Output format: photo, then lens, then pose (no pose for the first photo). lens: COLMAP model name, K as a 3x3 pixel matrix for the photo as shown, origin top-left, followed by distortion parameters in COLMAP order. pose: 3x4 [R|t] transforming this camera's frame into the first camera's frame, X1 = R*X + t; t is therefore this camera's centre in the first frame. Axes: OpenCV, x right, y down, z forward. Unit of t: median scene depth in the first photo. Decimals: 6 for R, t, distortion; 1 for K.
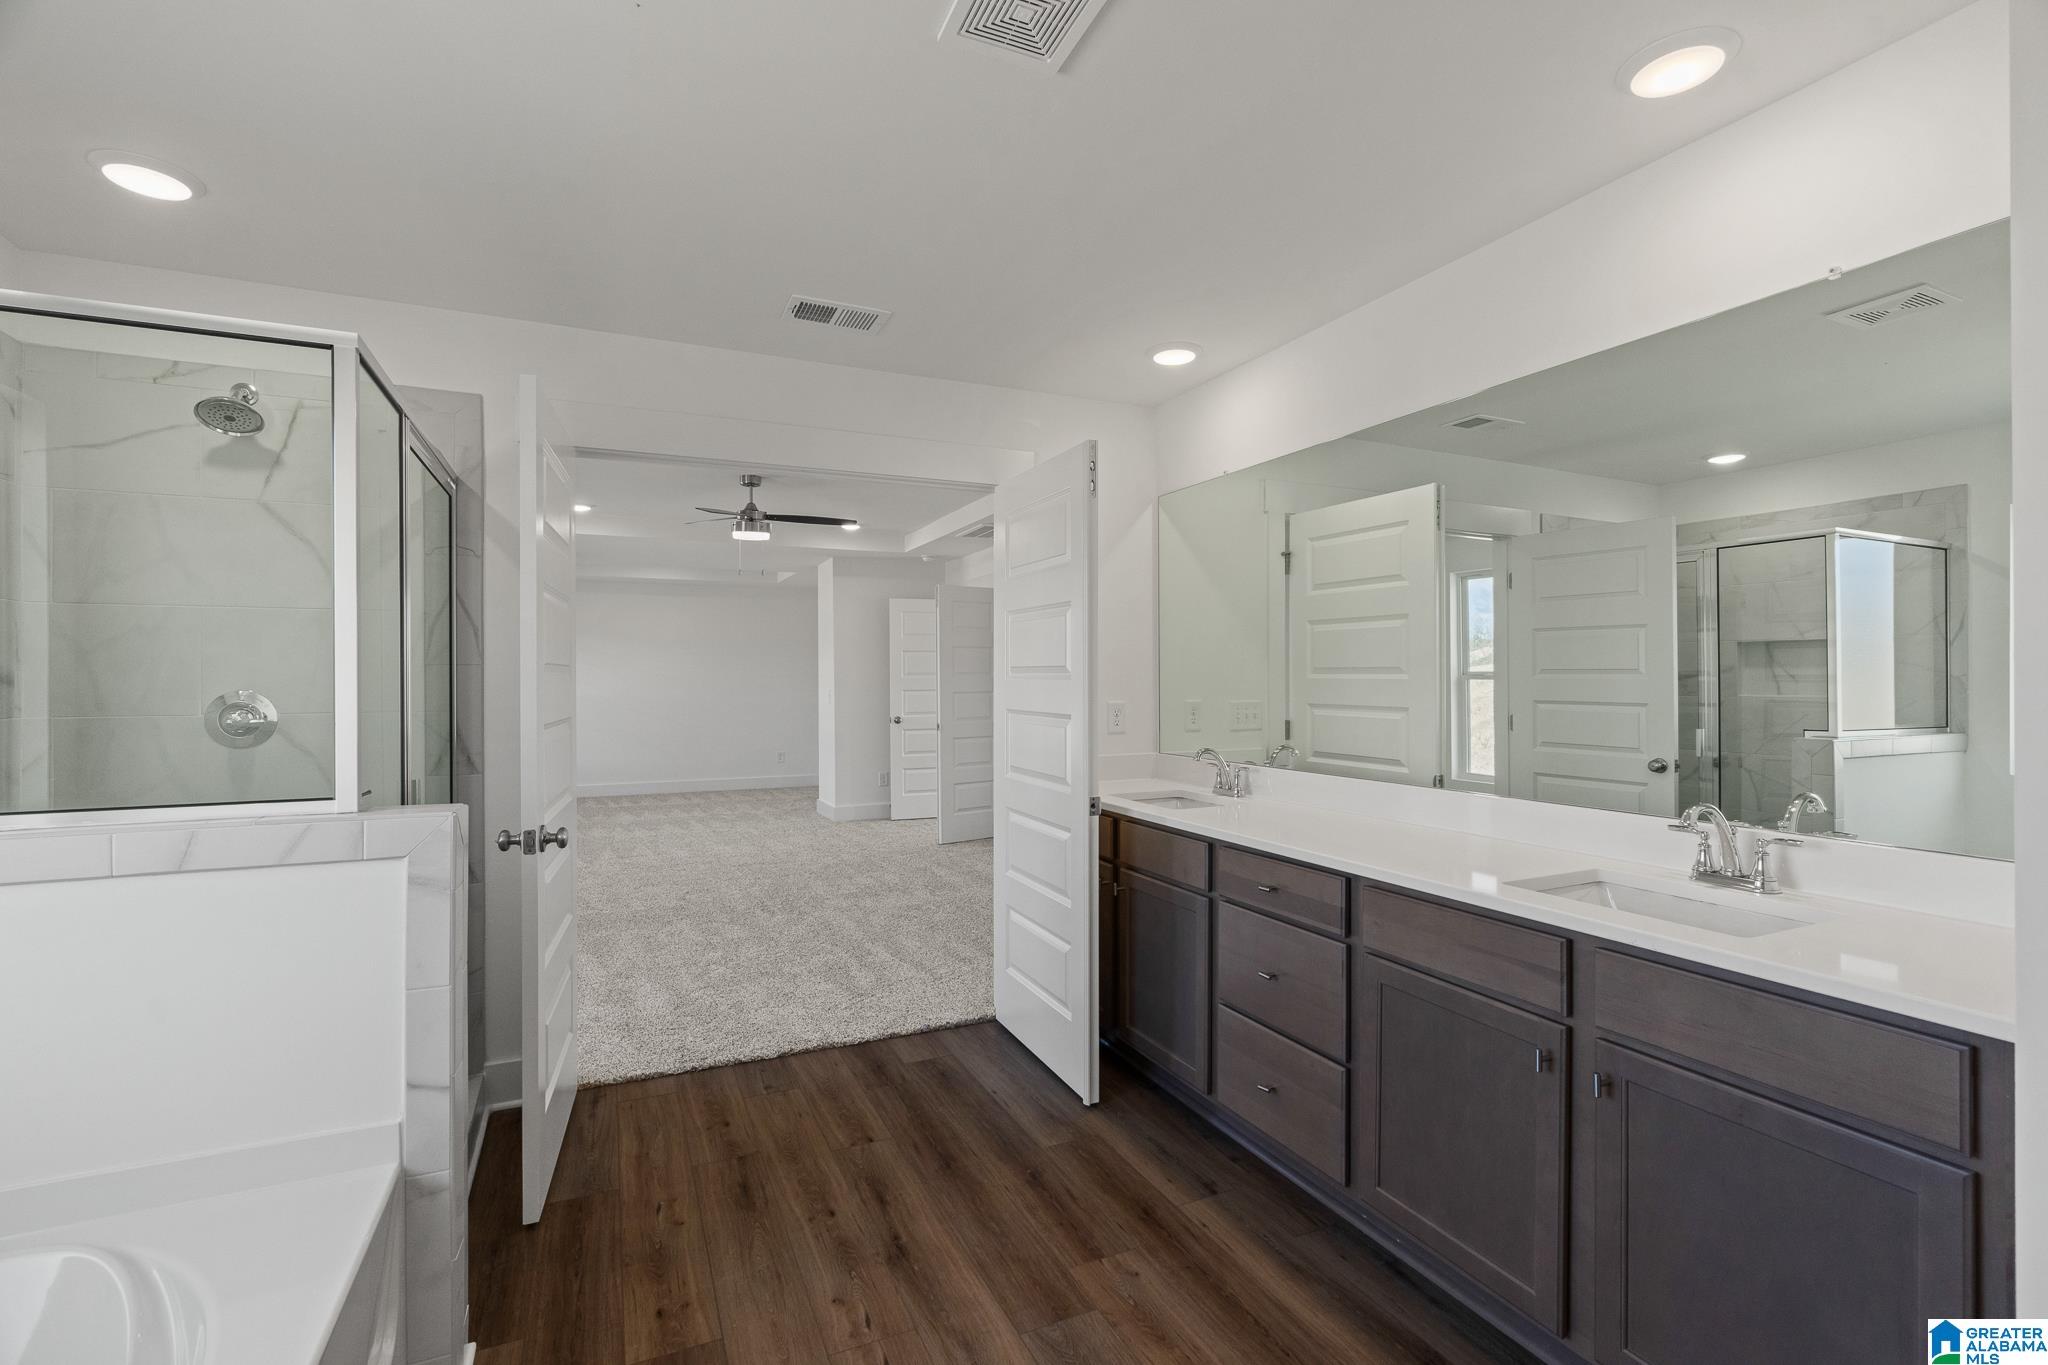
lens RADIAL K [[923.6, 0, 1024.0], [0, 923.6, 682.5], [0, 0, 1]] dist [-0.004213, 0.000103]
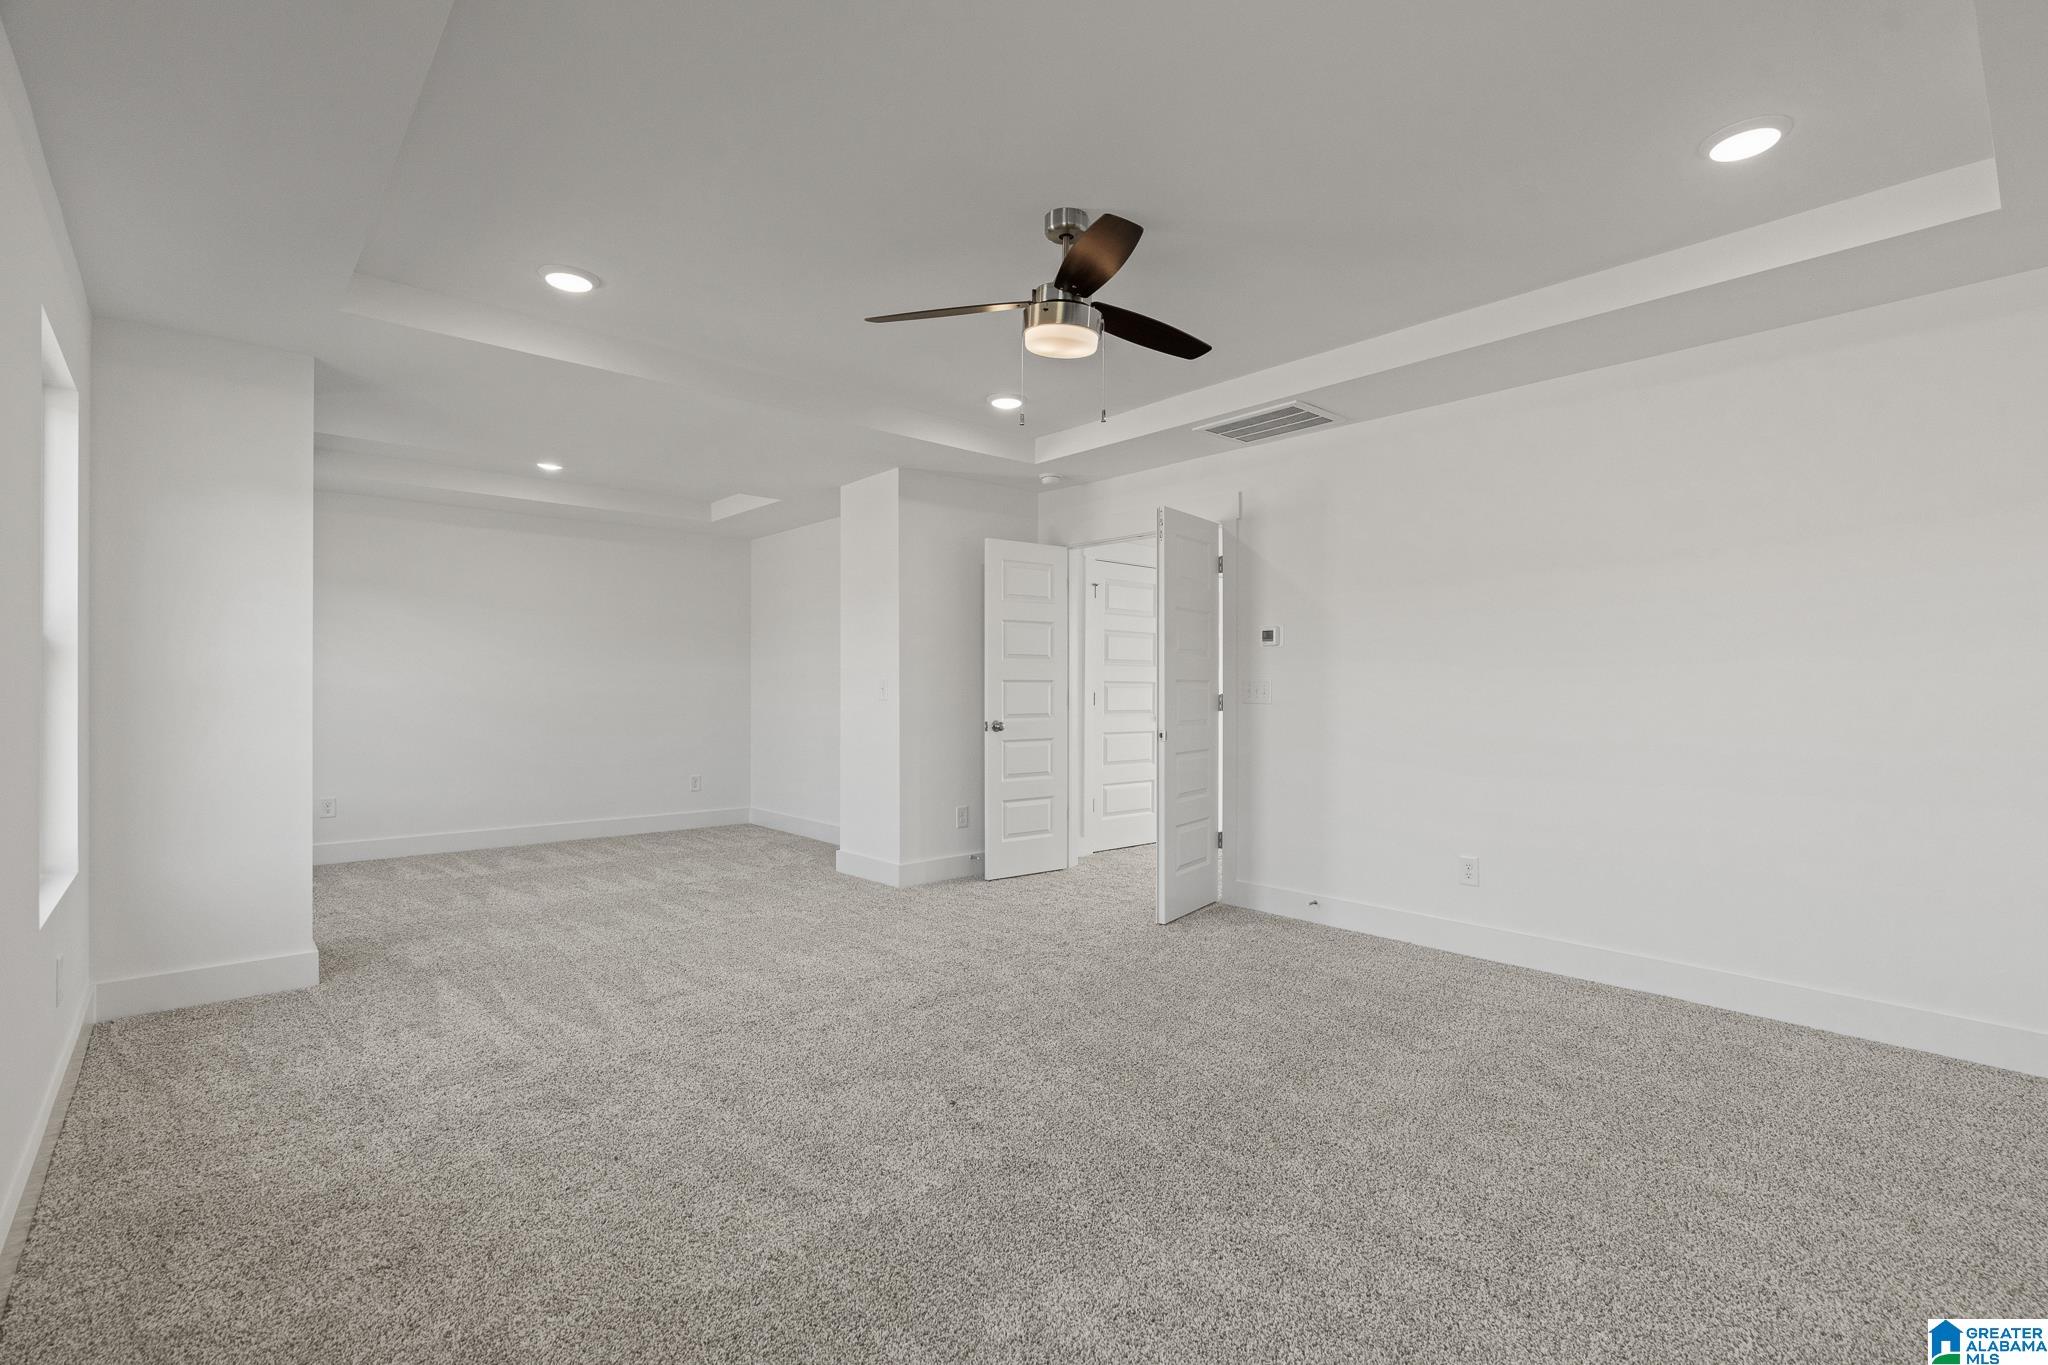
lens RADIAL K [[932.9, 0, 1024.0], [0, 932.9, 682.5], [0, 0, 1]] dist [-0.001936, 0.000610]
pose [[0.954002, 0.010433, 0.299617, -0.328727], [-0.007395, 0.999909, -0.011270, 0.018375], [-0.299708, 0.008536, 0.953993, 0.381602]]
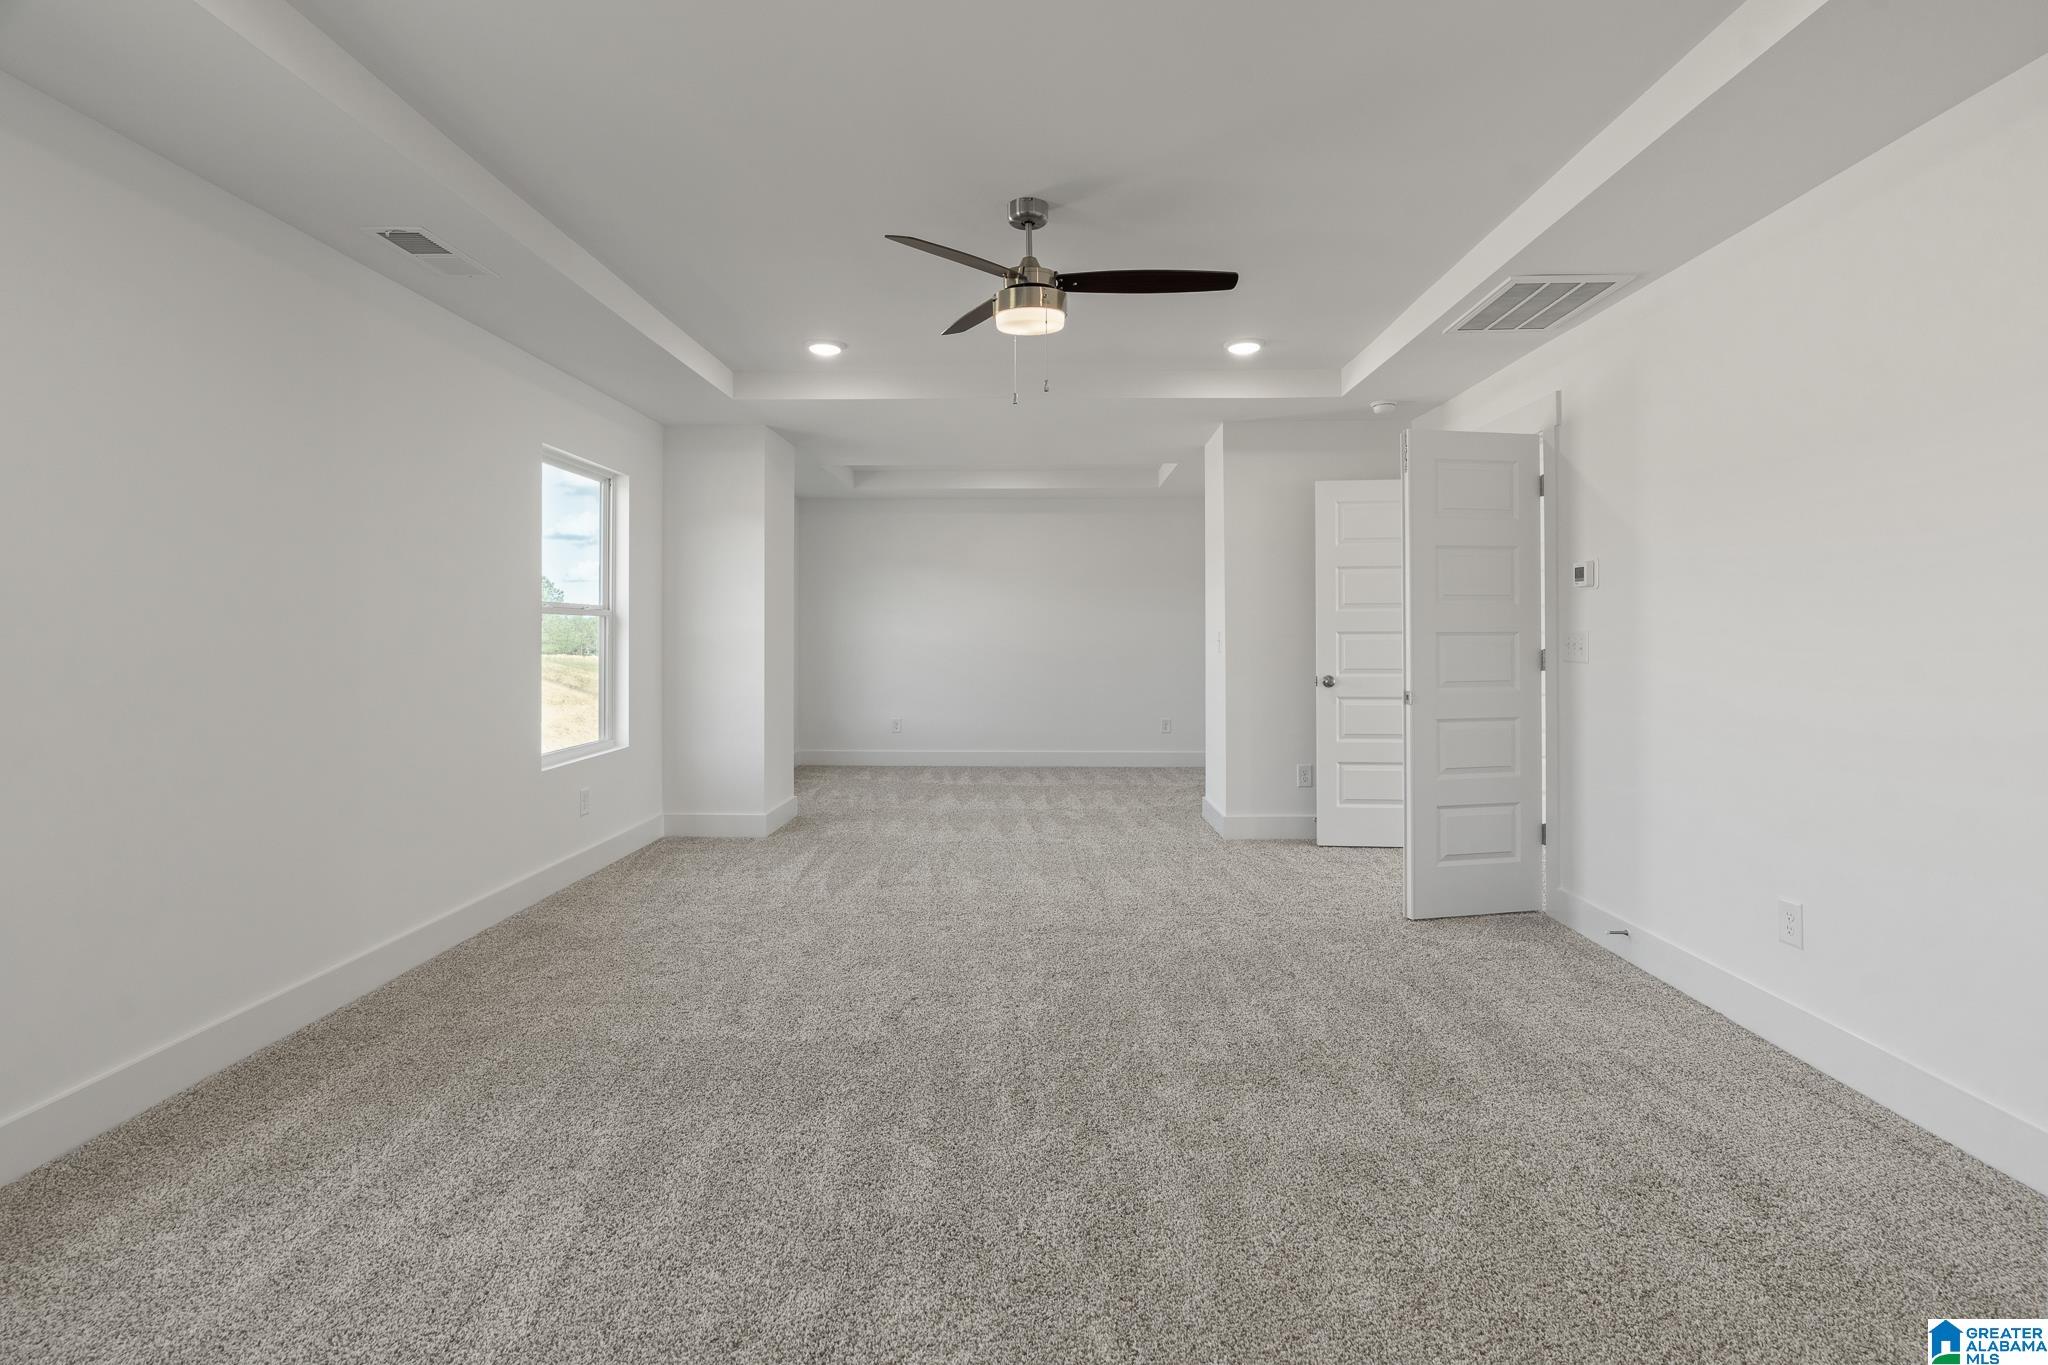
lens RADIAL K [[946.1, 0, 1028.7], [0, 946.1, 623.0], [0, 0, 1]] dist [-0.003948, 0.000293]
pose [[0.900852, -0.000620, -0.434125, -0.046445], [-0.005470, 0.999903, -0.012779, 0.012076], [0.434091, 0.013887, 0.900762, 0.369269]]
